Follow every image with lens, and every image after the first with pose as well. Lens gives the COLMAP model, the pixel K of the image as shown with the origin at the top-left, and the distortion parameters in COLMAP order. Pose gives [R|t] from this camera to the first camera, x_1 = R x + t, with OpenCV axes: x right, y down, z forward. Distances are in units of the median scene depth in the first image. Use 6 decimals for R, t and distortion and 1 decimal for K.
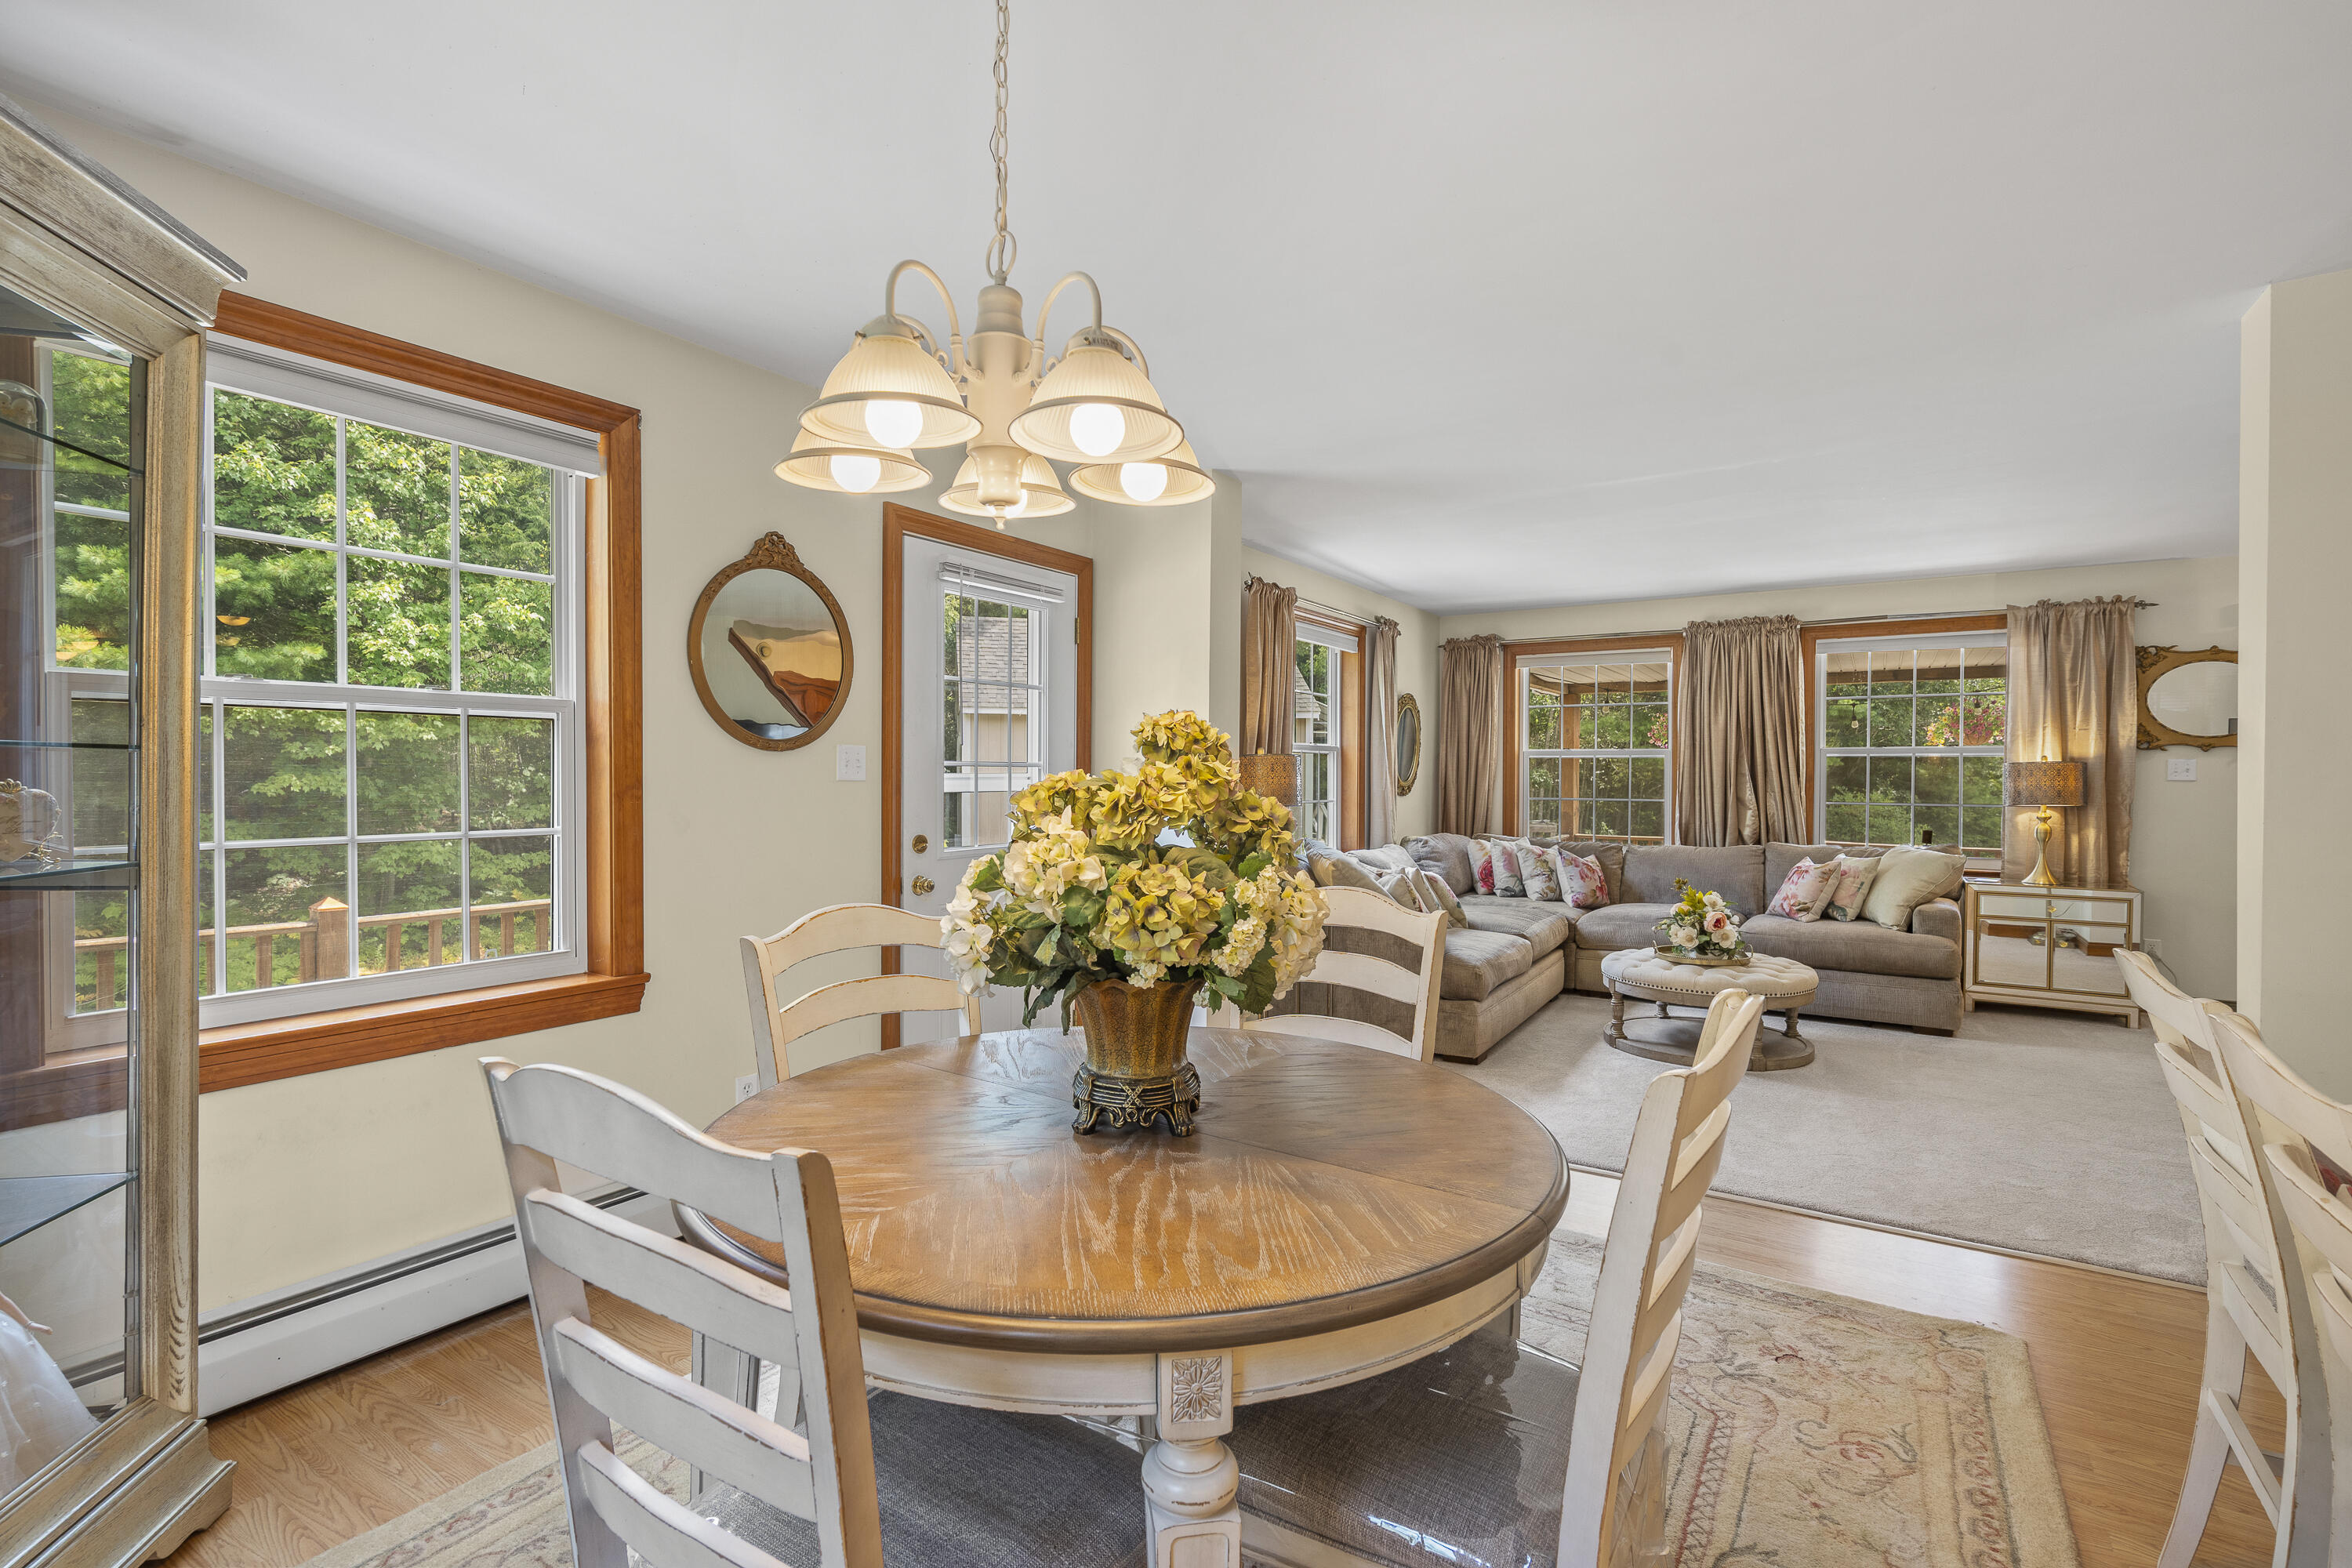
lens RADIAL K [[1083.4, 0, 1172.4], [0, 1083.4, 785.7], [0, 0, 1]] dist [-0.001770, -0.001359]
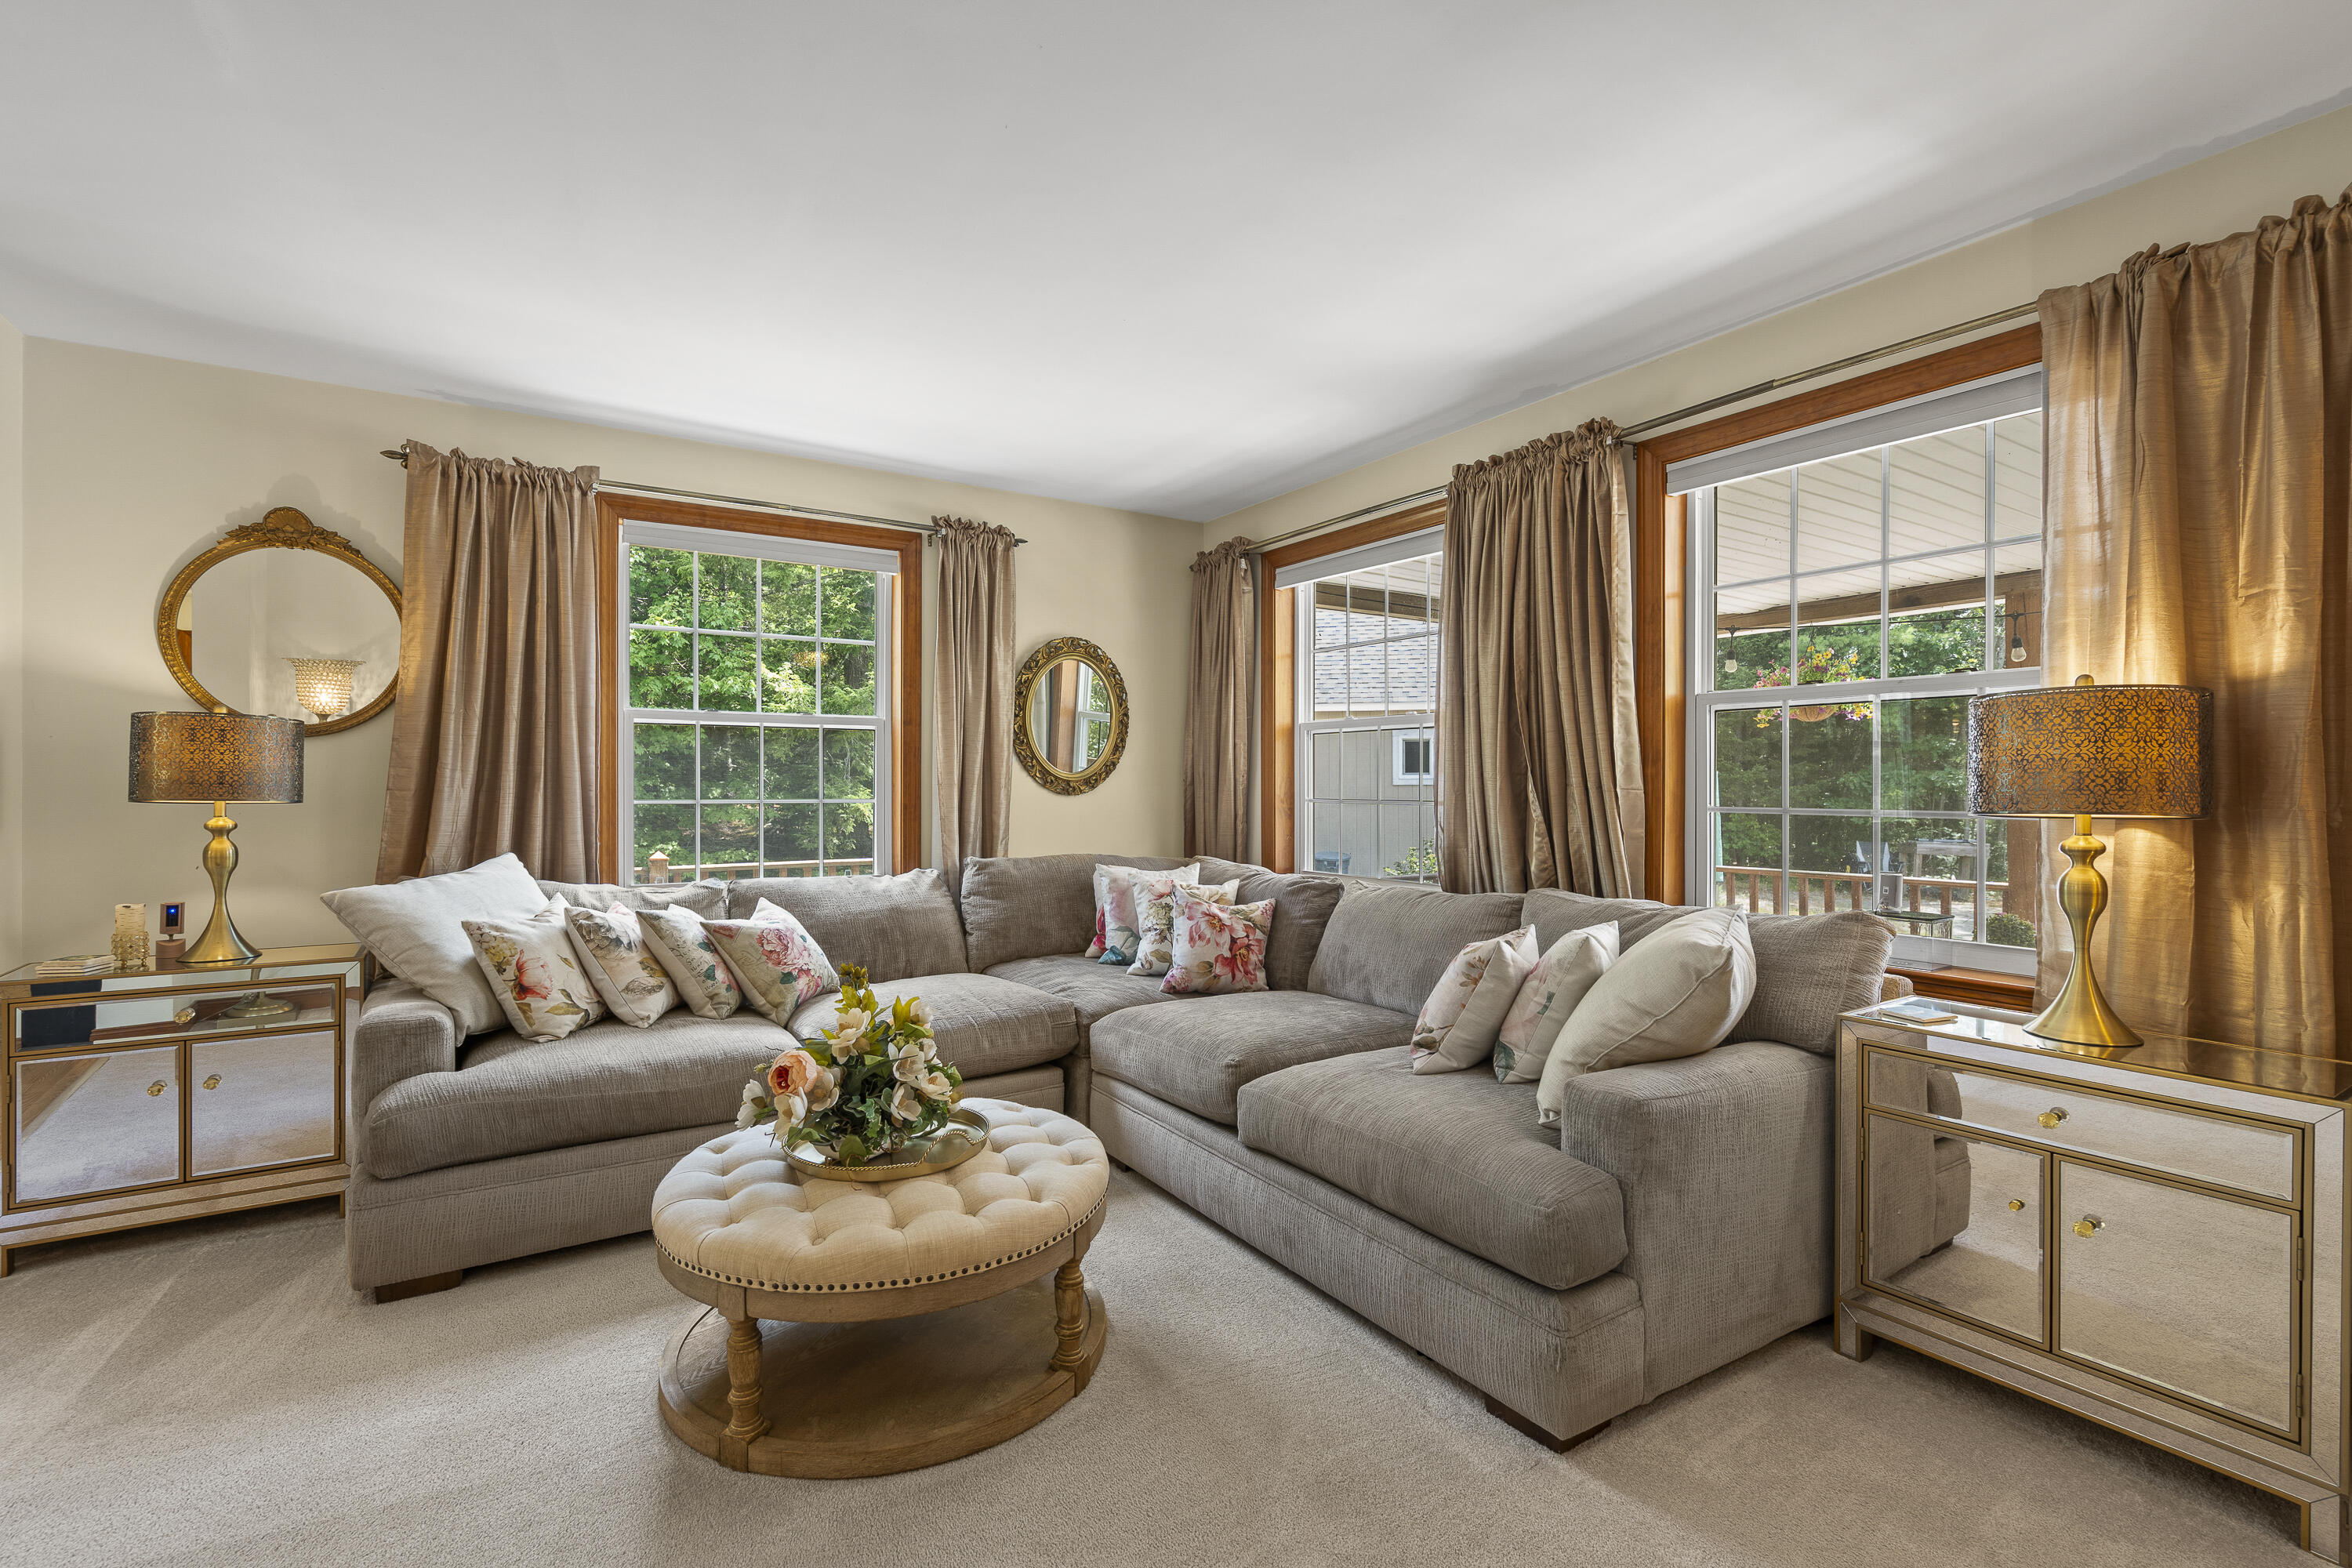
lens RADIAL K [[1083.4, 0, 1164.6], [0, 1083.4, 780.1], [0, 0, 1]] dist [-0.001770, -0.001359]
pose [[0.905685, -0.005667, -0.423913, 0.670184], [-0.000603, 0.999892, -0.014656, 0.011598], [0.423950, 0.013530, 0.905584, 0.541176]]
